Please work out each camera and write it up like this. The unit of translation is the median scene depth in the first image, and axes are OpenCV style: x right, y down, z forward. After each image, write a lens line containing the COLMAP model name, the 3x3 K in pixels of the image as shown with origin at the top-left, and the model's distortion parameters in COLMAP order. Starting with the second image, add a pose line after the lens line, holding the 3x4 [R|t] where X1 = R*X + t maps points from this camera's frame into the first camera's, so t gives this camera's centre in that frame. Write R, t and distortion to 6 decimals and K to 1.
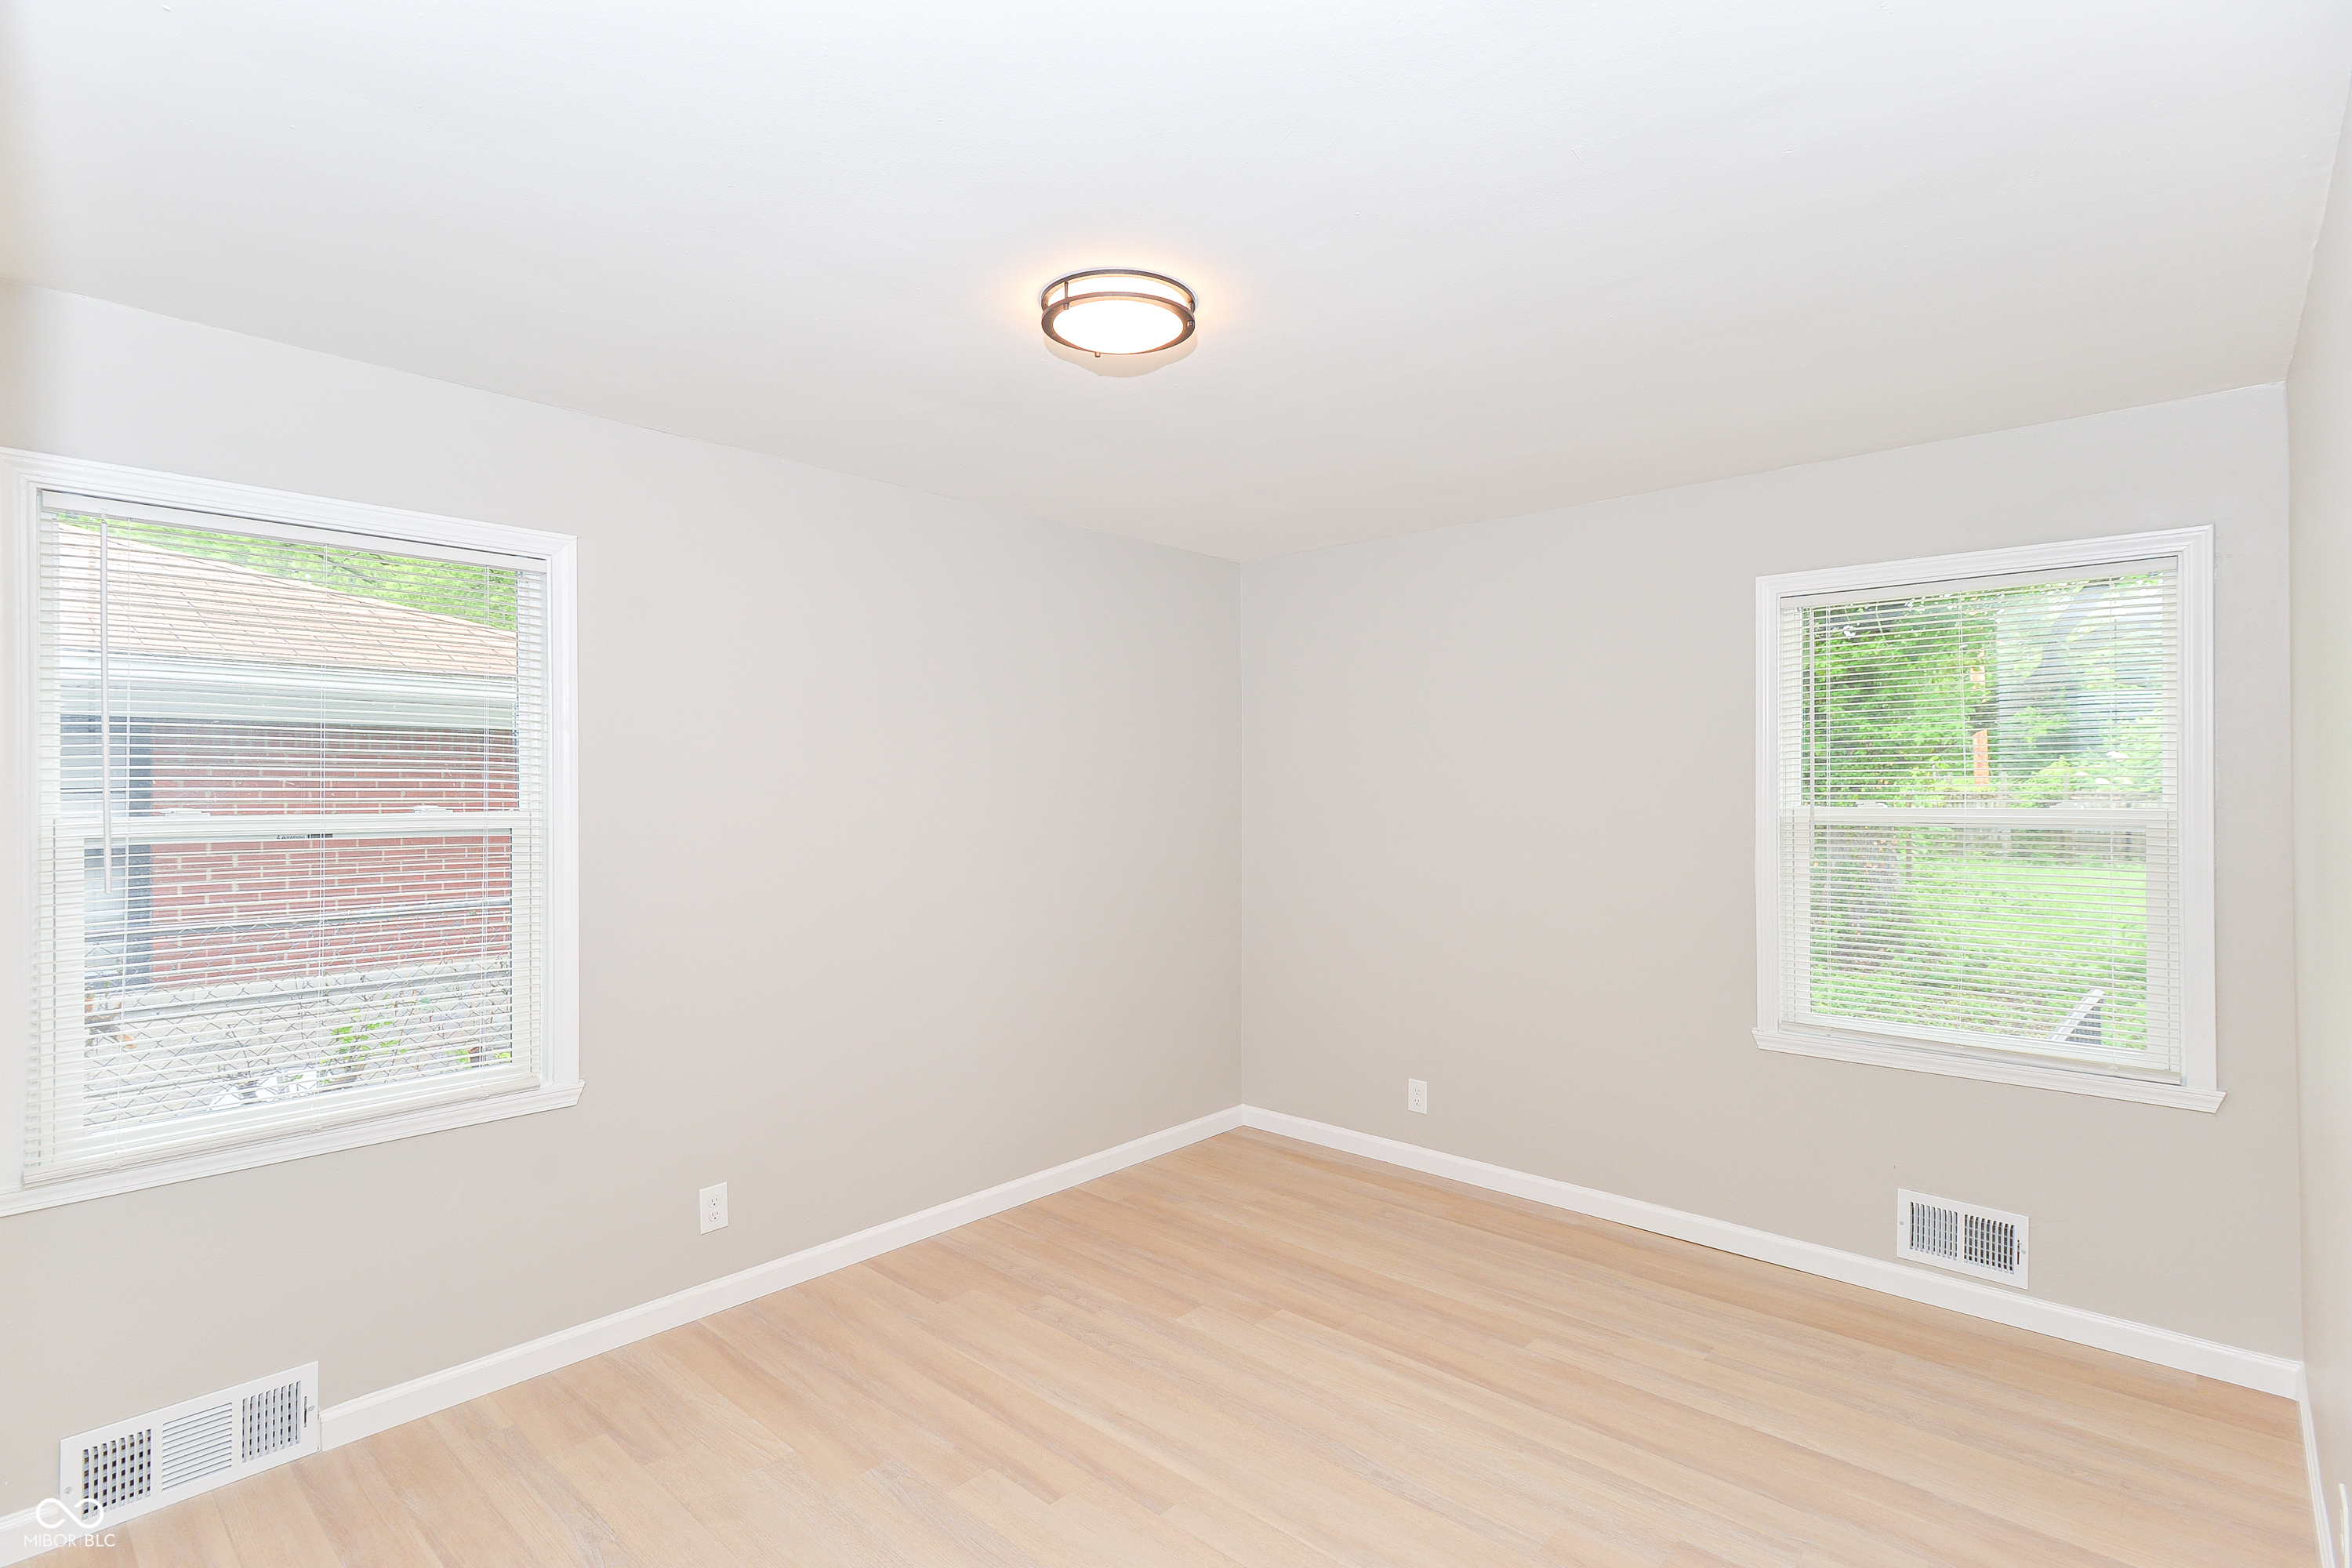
lens RADIAL K [[1141.7, 0, 1170.4], [0, 1141.7, 779.3], [0, 0, 1]] dist [0.007280, -0.000219]
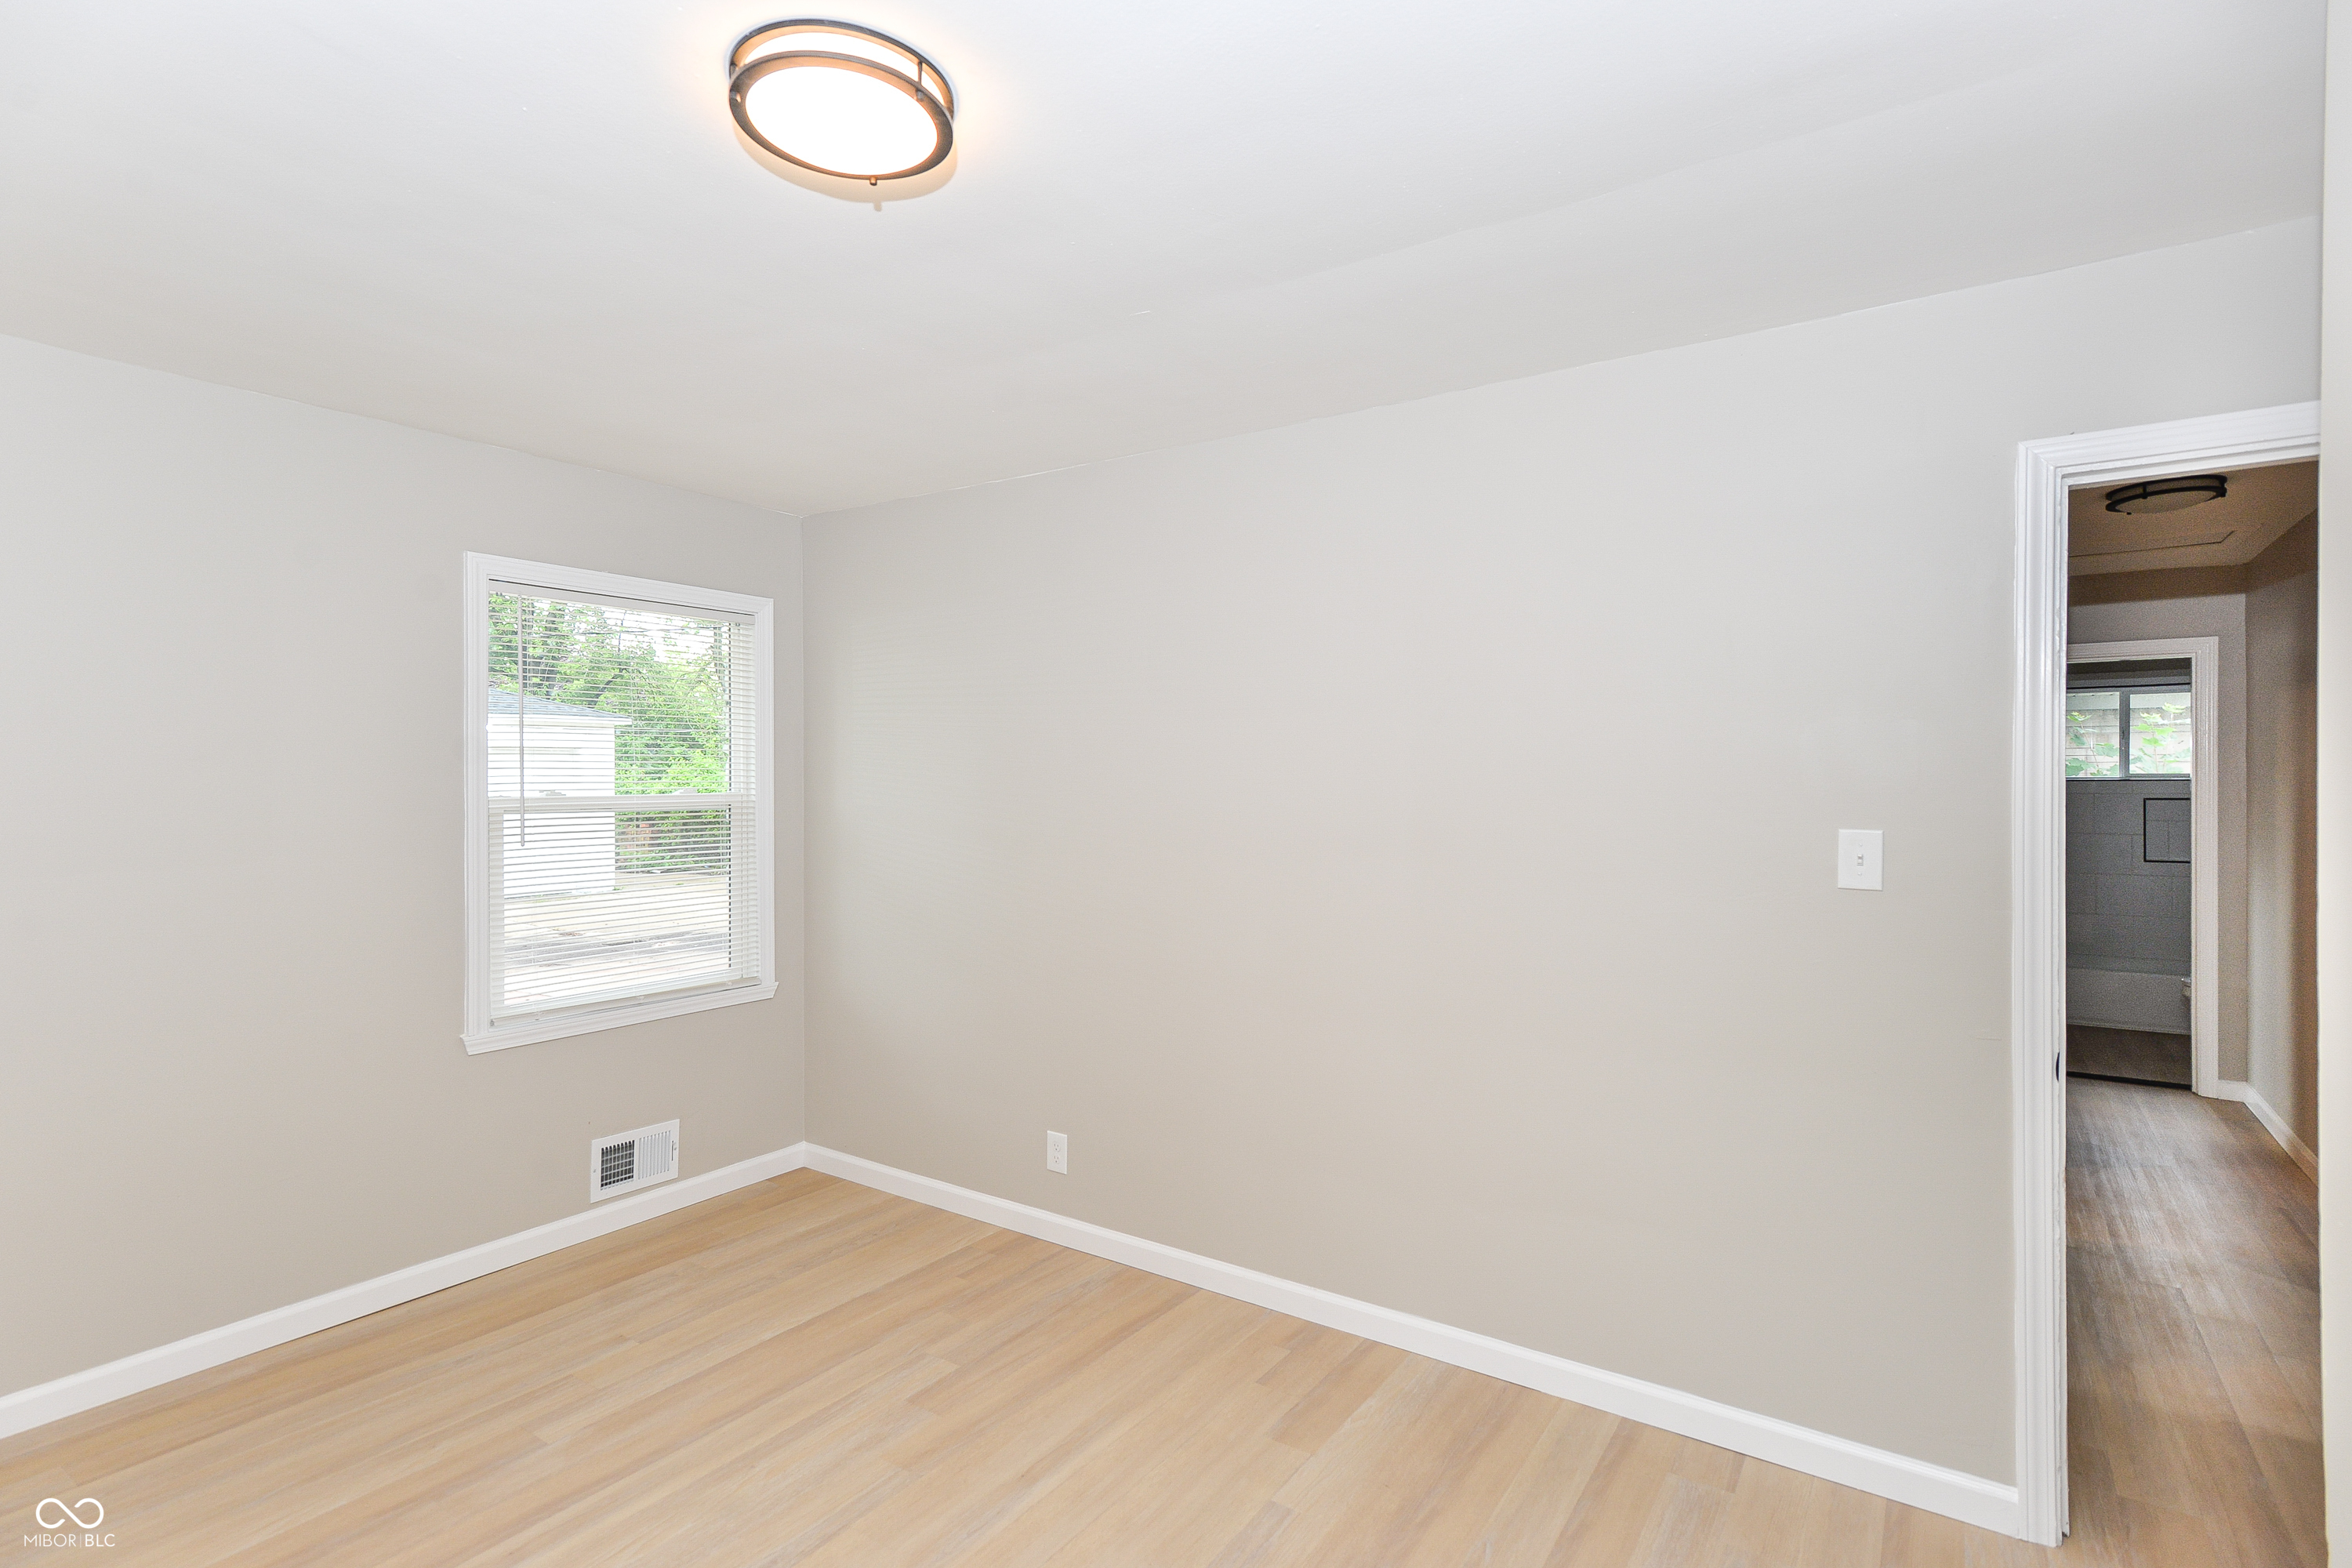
lens RADIAL K [[1141.7, 0, 1170.4], [0, 1141.7, 779.3], [0, 0, 1]] dist [0.007280, -0.000219]
pose [[-0.139107, -0.003446, 0.990271, -0.585951], [-0.007275, 0.999971, 0.002457, 0.002372], [-0.990251, -0.006863, -0.139128, 0.665275]]
